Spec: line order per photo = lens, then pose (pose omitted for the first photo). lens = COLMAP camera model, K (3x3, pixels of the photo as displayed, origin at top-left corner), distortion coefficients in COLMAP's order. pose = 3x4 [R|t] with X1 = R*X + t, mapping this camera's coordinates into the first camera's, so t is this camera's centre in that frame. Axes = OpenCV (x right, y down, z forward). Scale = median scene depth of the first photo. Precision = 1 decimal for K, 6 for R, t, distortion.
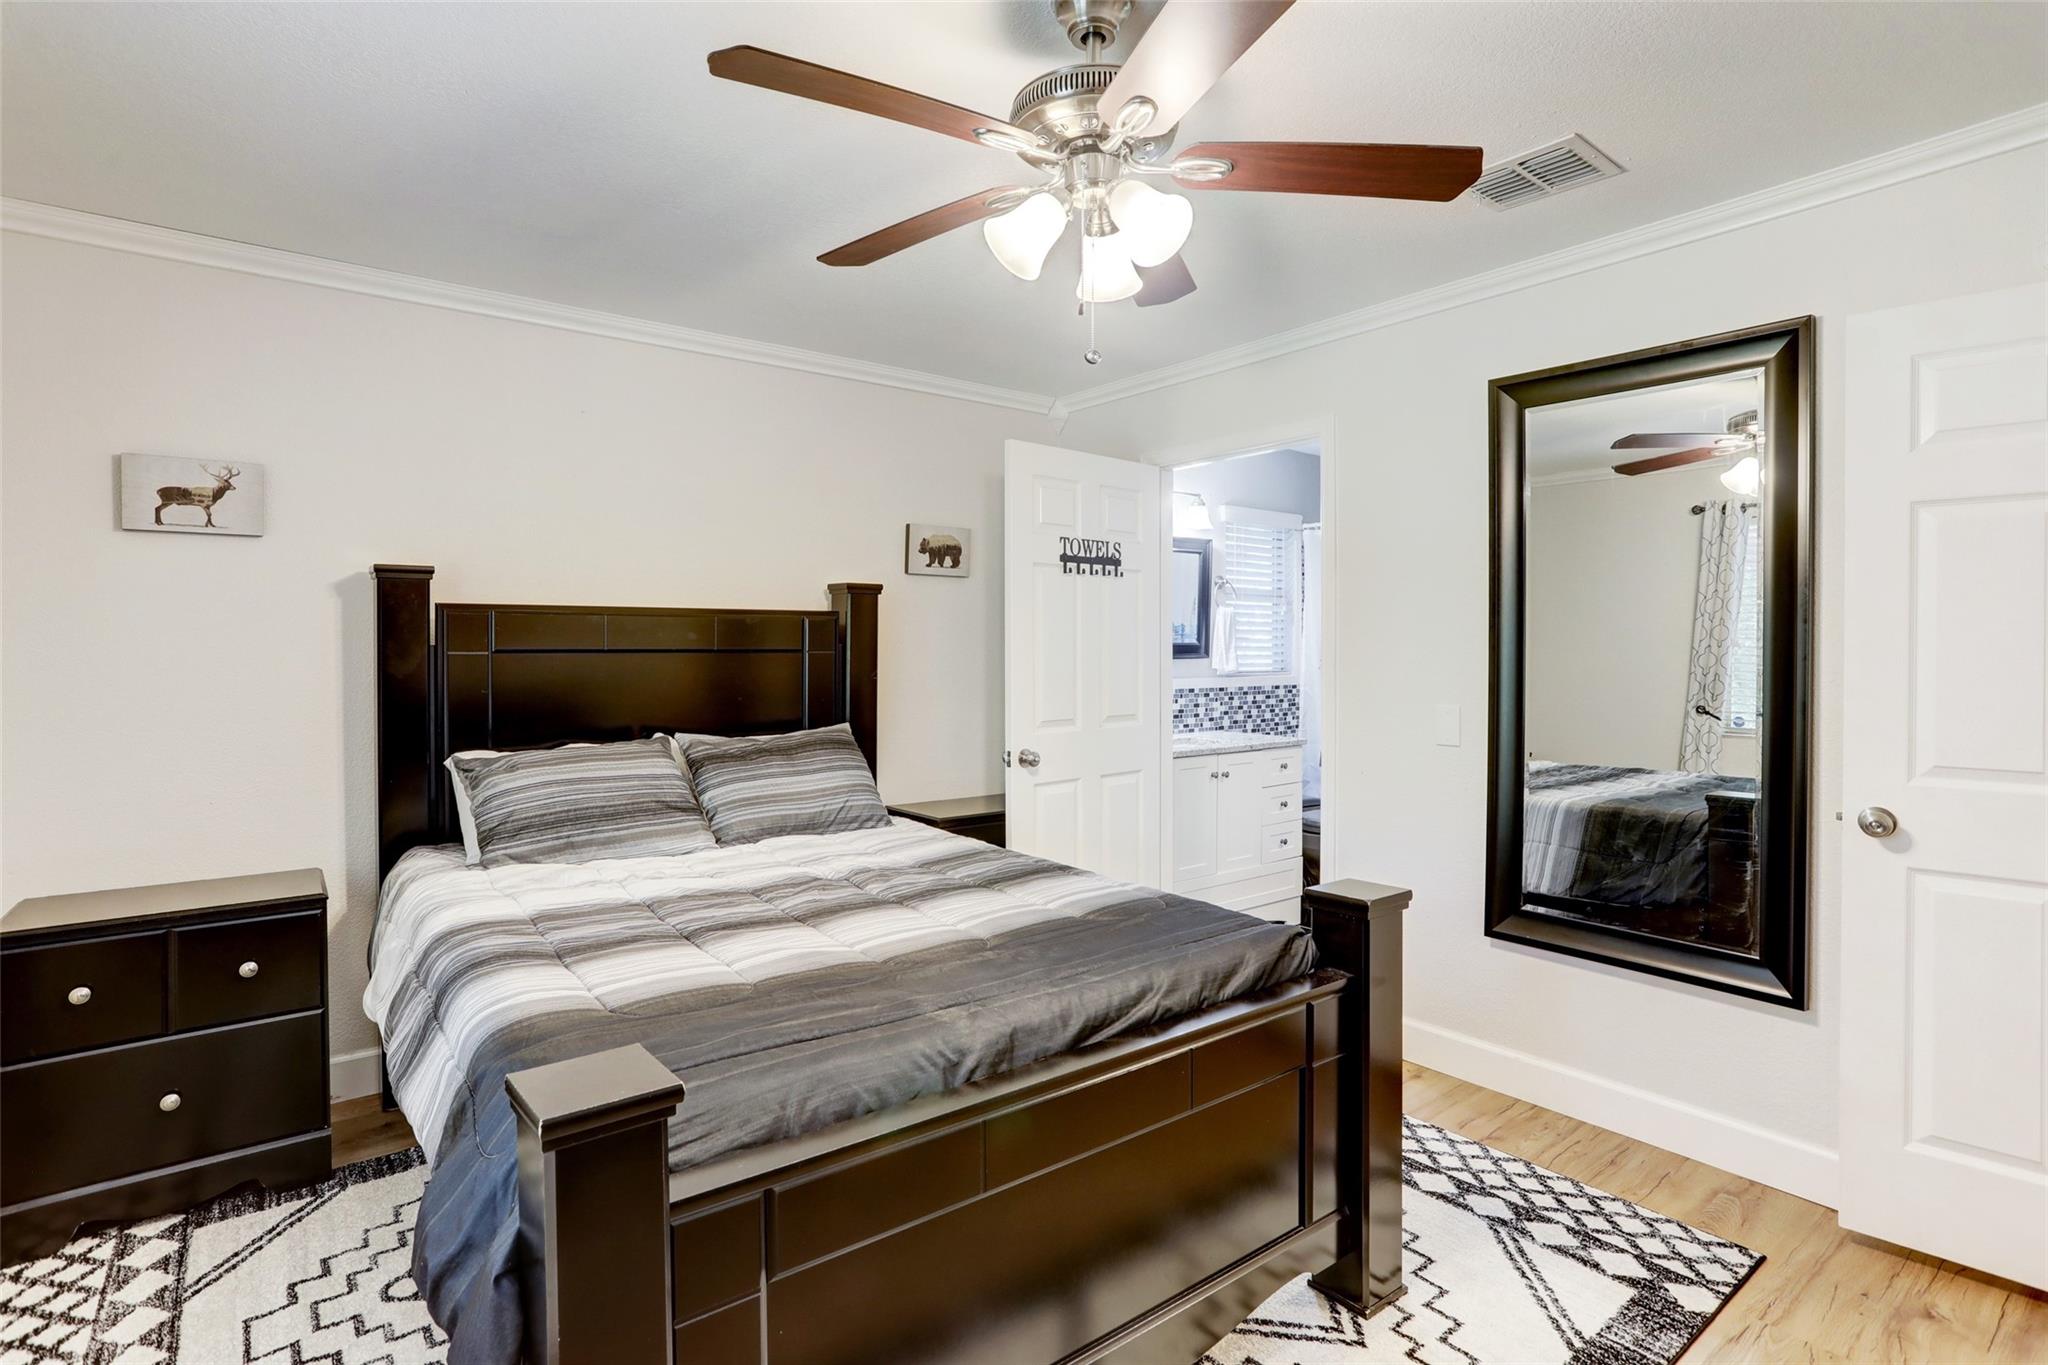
lens RADIAL K [[986.5, 0, 1026.9], [0, 986.5, 662.6], [0, 0, 1]] dist [-0.062766, 0.031386]
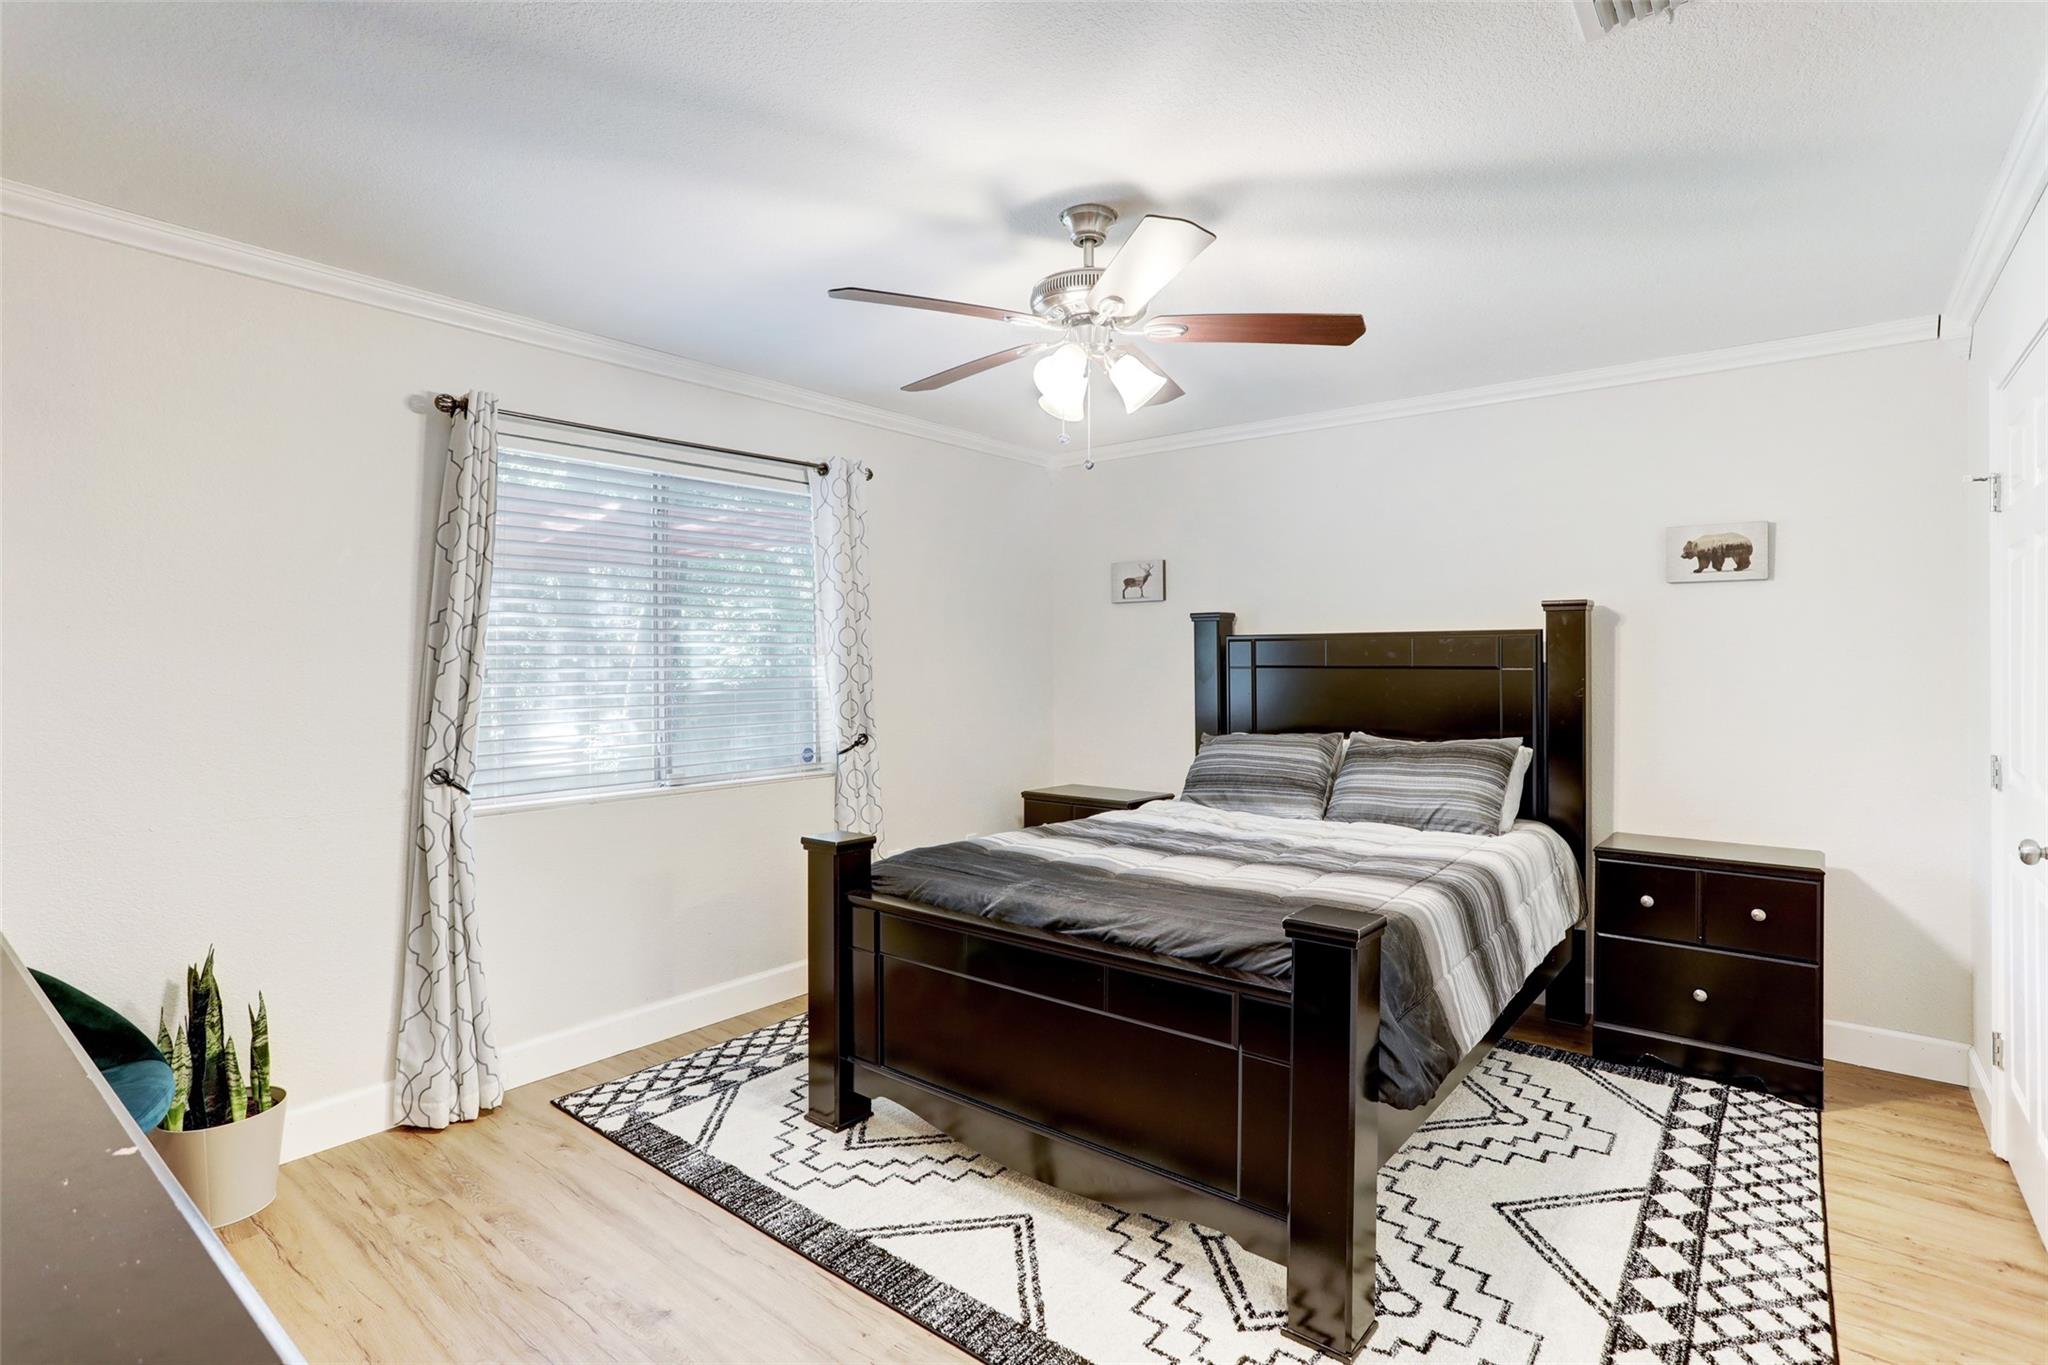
lens RADIAL K [[986.5, 0, 1026.9], [0, 986.5, 662.6], [0, 0, 1]] dist [-0.062766, 0.031386]
pose [[0.237577, -0.004128, -0.971360, 0.437233], [-0.020243, 0.999753, -0.009200, 0.001418], [0.971158, 0.021849, 0.237435, 0.166780]]
